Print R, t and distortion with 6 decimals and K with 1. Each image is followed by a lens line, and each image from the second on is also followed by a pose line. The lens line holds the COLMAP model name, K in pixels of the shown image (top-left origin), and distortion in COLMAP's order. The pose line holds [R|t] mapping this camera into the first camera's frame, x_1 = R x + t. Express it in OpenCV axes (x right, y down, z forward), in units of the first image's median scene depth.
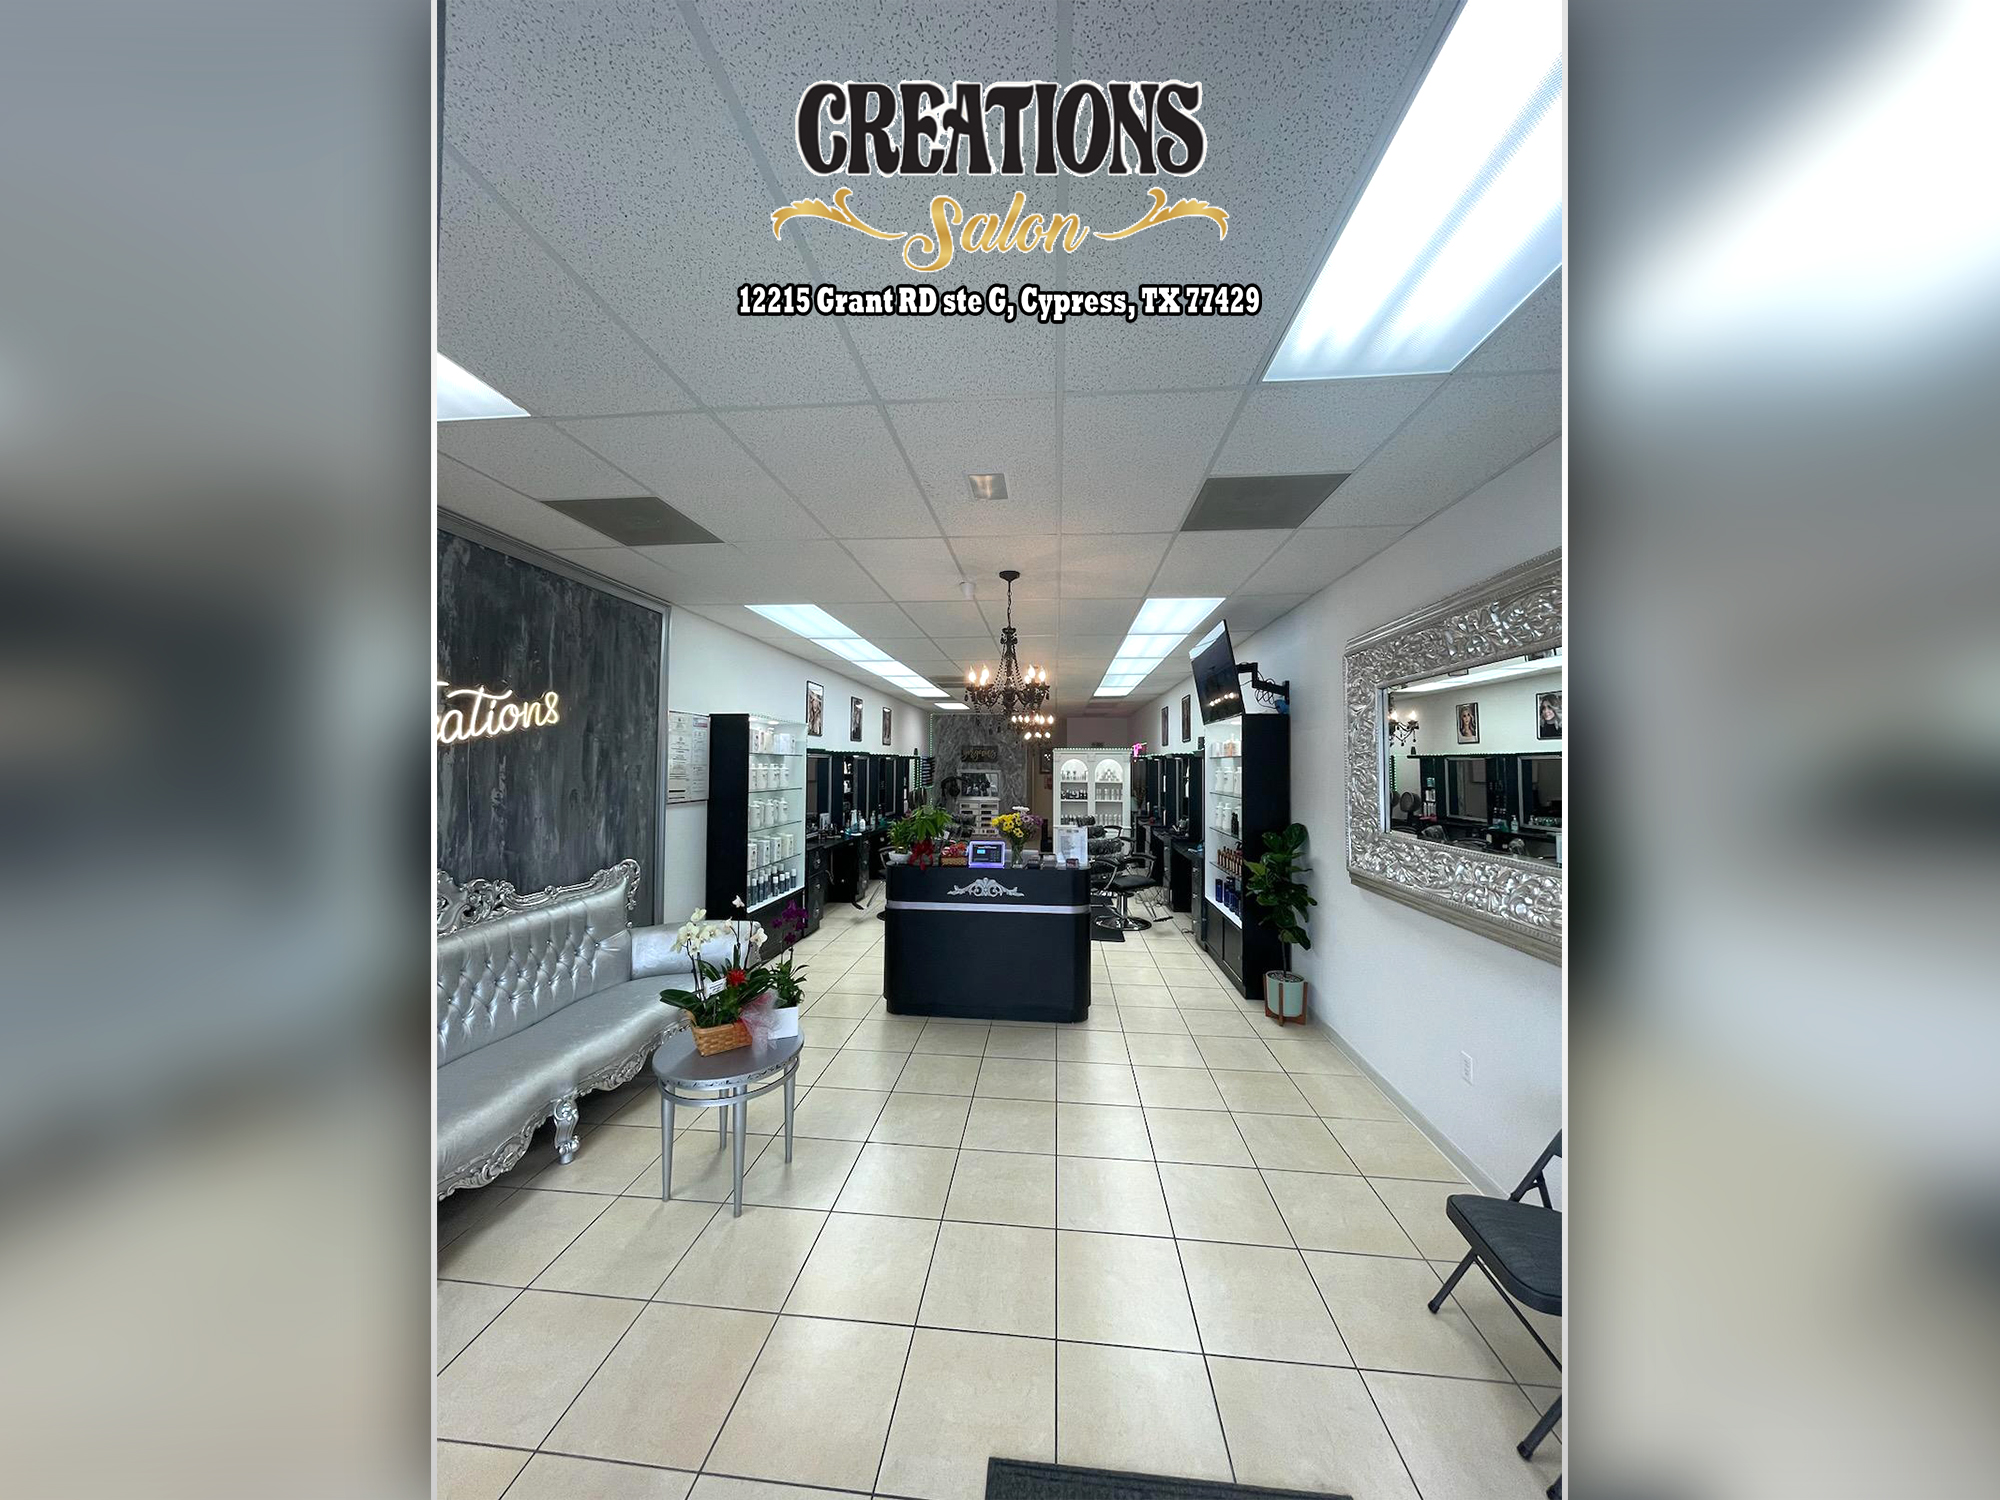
lens RADIAL K [[618.8, 0, 1000.0], [0, 618.8, 750.0], [0, 0, 1]] dist [0.020207, -0.000005]
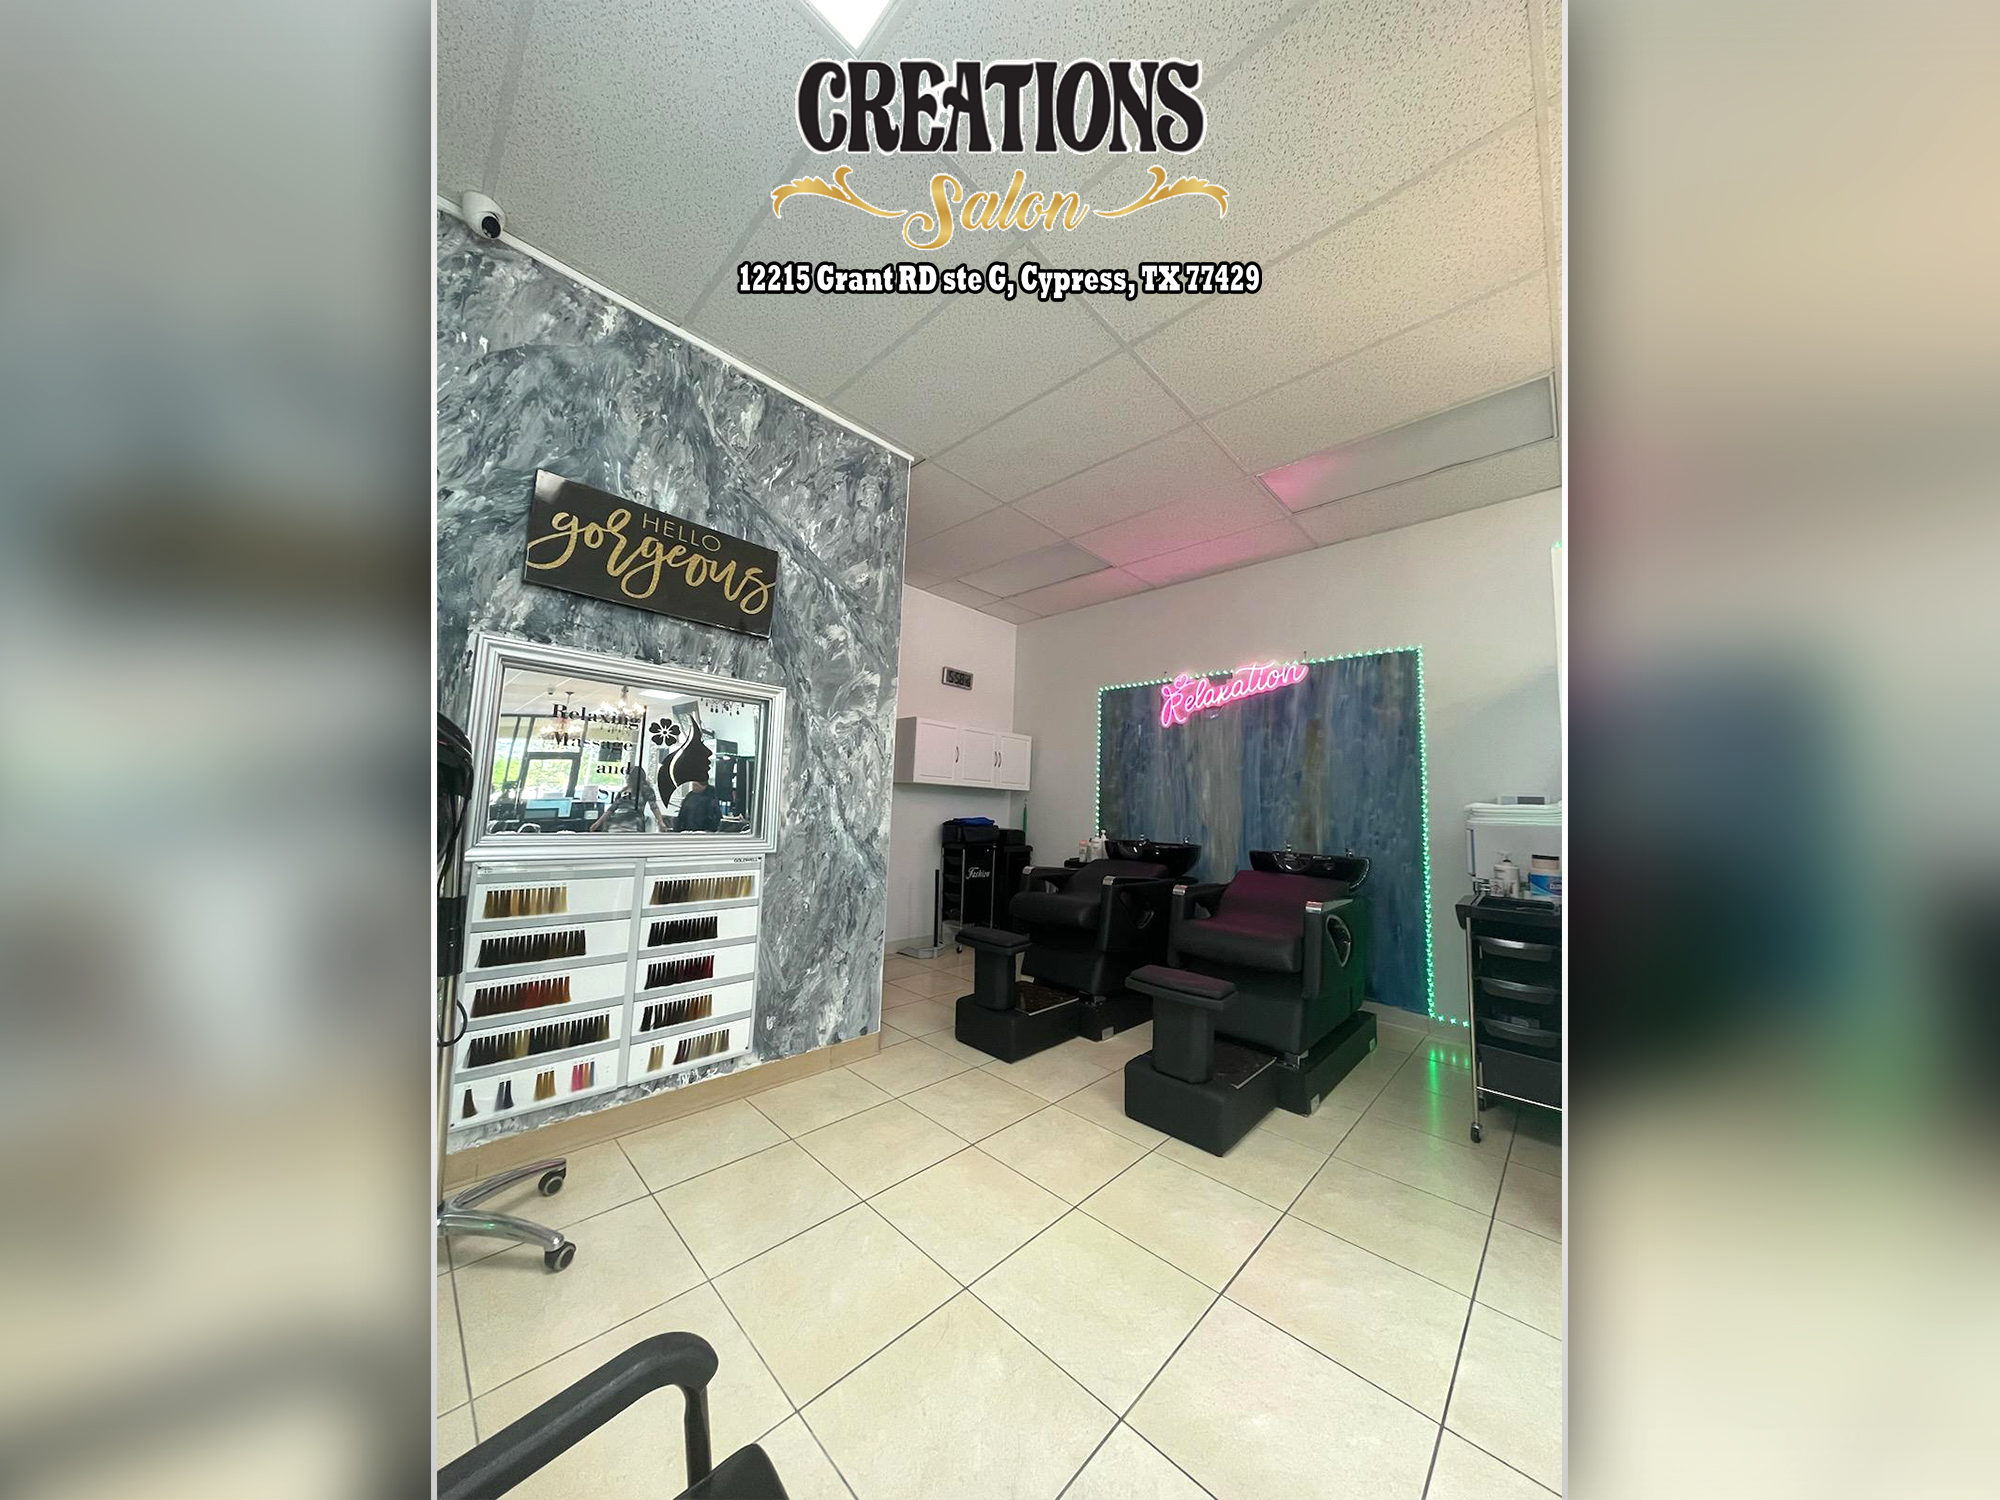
lens RADIAL K [[603.4, 0, 1000.0], [0, 603.4, 750.0], [0, 0, 1]] dist [-0.006985, 0.000007]
pose [[0.632034, 0.091145, 0.769562, -0.325521], [-0.050155, 0.995788, -0.076746, 0.212522], [-0.773316, 0.009909, 0.633943, 2.874468]]
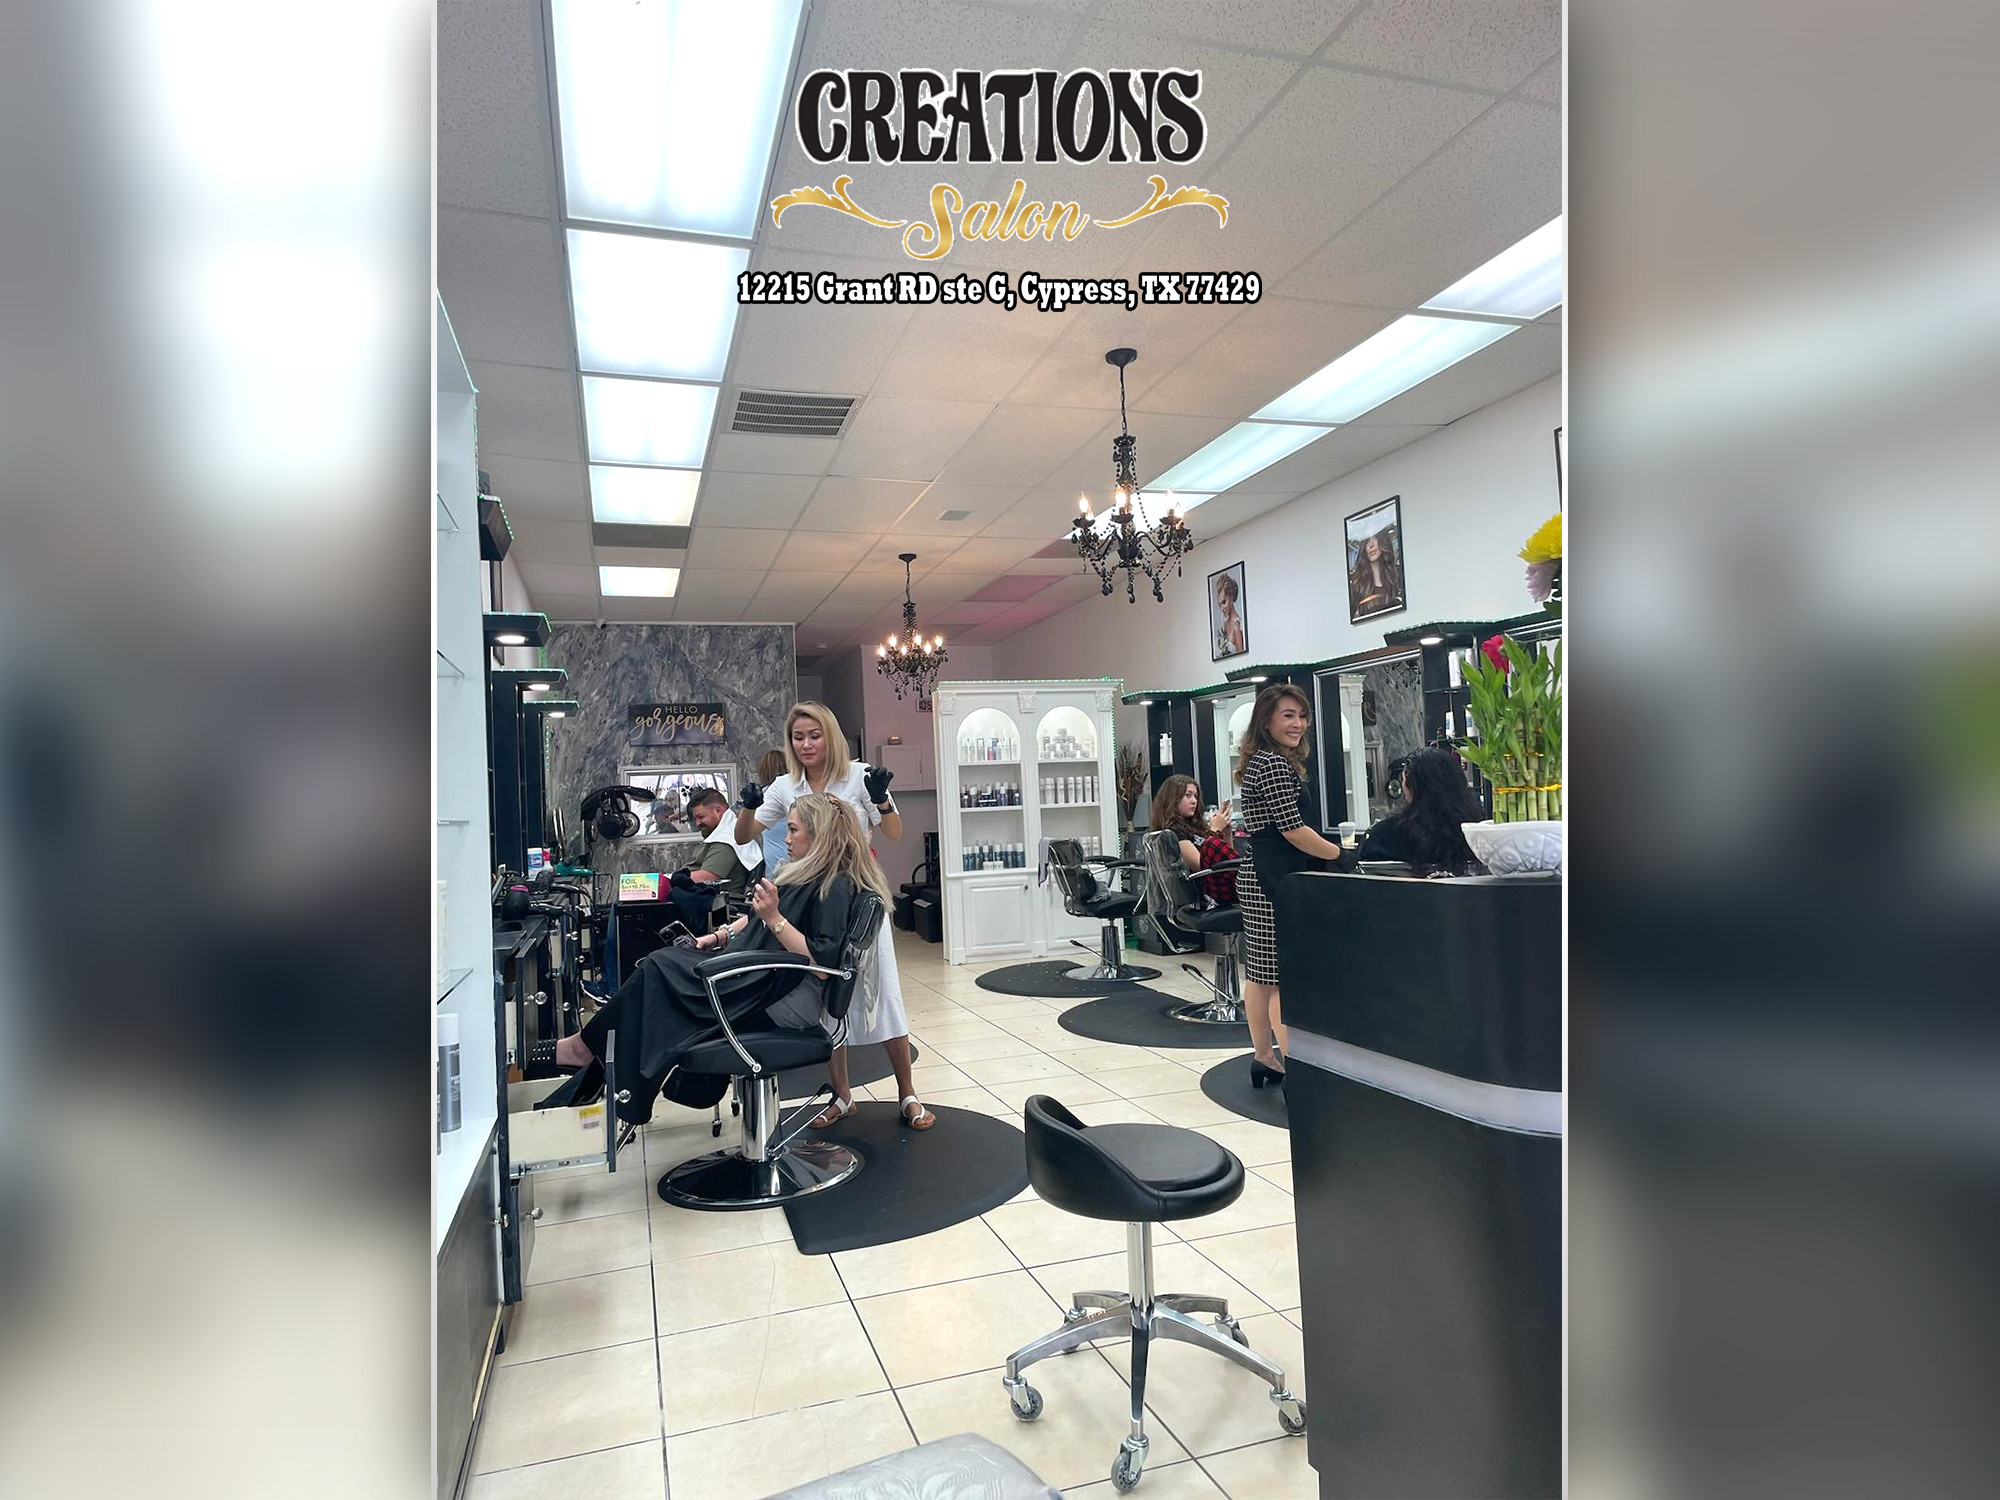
lens RADIAL K [[1153.8, 0, 997.5], [0, 1153.8, 762.5], [0, 0, 1]] dist [0.066007, -0.000383]
pose [[0.919046, -0.034291, 0.392656, -0.471207], [0.041861, 0.999066, -0.010732, 0.162659], [-0.391921, 0.026300, 0.919623, 0.832110]]
